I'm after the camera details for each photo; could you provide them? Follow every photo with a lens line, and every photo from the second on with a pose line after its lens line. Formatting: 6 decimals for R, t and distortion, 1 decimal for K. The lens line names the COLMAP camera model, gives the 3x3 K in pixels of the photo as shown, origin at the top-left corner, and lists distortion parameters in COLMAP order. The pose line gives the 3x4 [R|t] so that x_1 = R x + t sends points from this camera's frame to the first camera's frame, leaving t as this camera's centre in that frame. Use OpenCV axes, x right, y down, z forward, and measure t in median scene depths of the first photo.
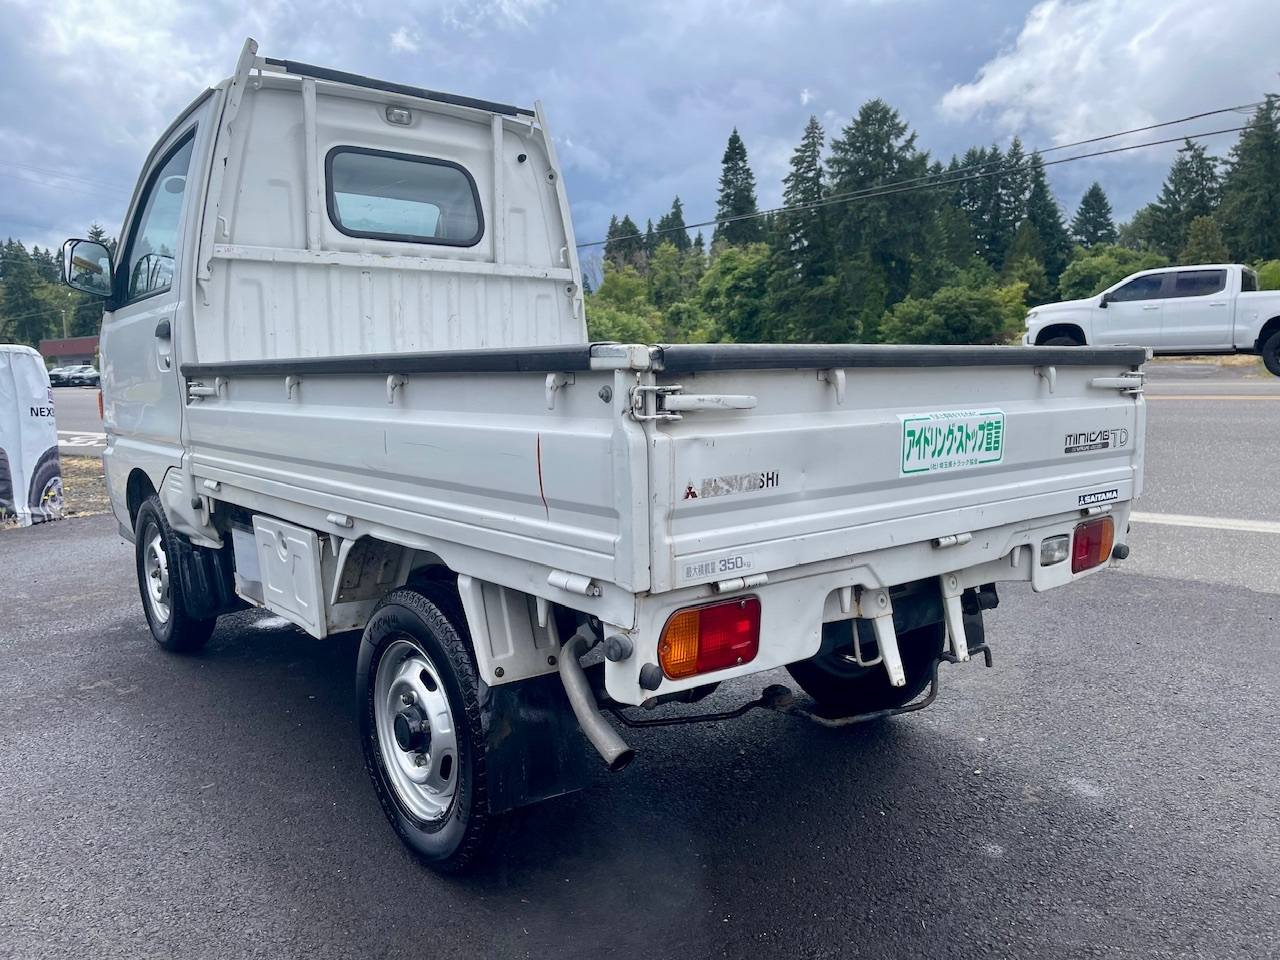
lens RADIAL K [[972.2, 0, 638.2], [0, 972.2, 472.4], [0, 0, 1]] dist [0.079585, -0.104671]
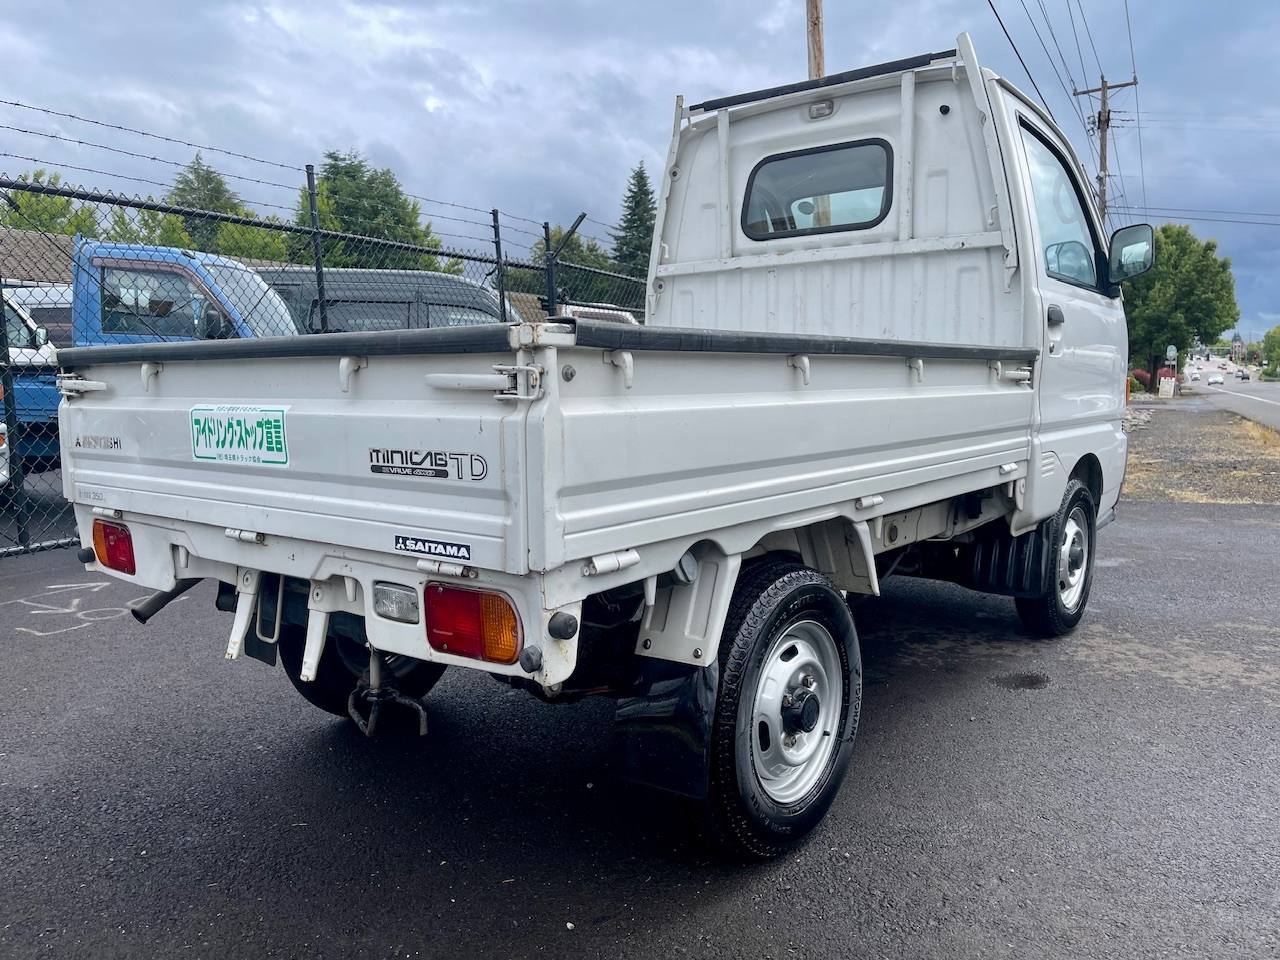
lens RADIAL K [[972.2, 0, 638.2], [0, 972.2, 472.4], [0, 0, 1]] dist [0.079585, -0.104671]
pose [[0.211495, 0.104356, -0.971792, 1.323809], [-0.095175, 0.991757, 0.085787, -0.113555], [0.972734, 0.074347, 0.219684, 1.130328]]
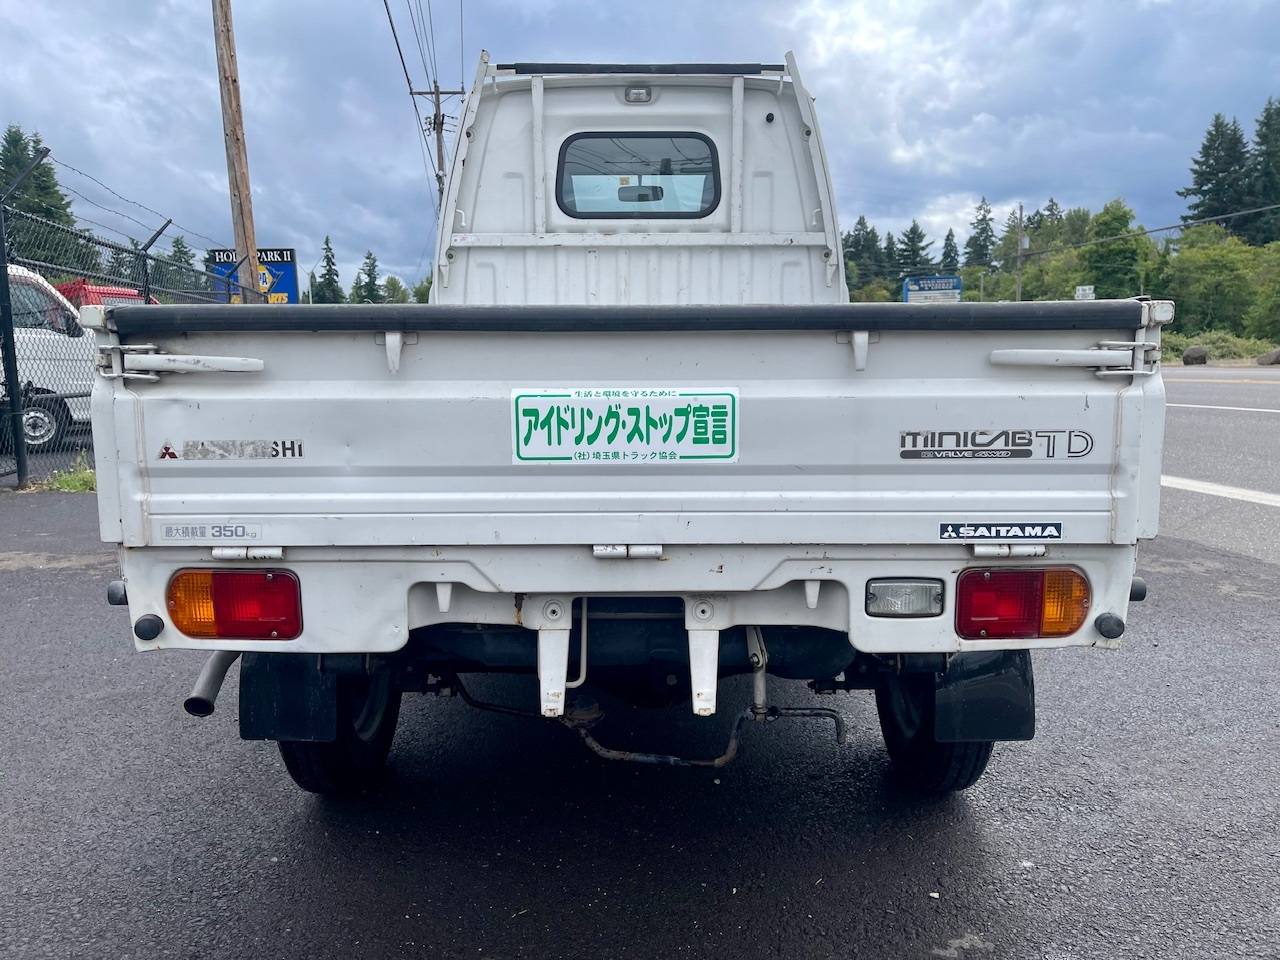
lens RADIAL K [[972.2, 0, 638.2], [0, 972.2, 472.4], [0, 0, 1]] dist [0.079585, -0.104671]
pose [[0.768306, 0.085192, -0.634388, 0.796858], [-0.072587, 0.996306, 0.045884, -0.030610], [0.635954, 0.010795, 0.771651, 0.385827]]
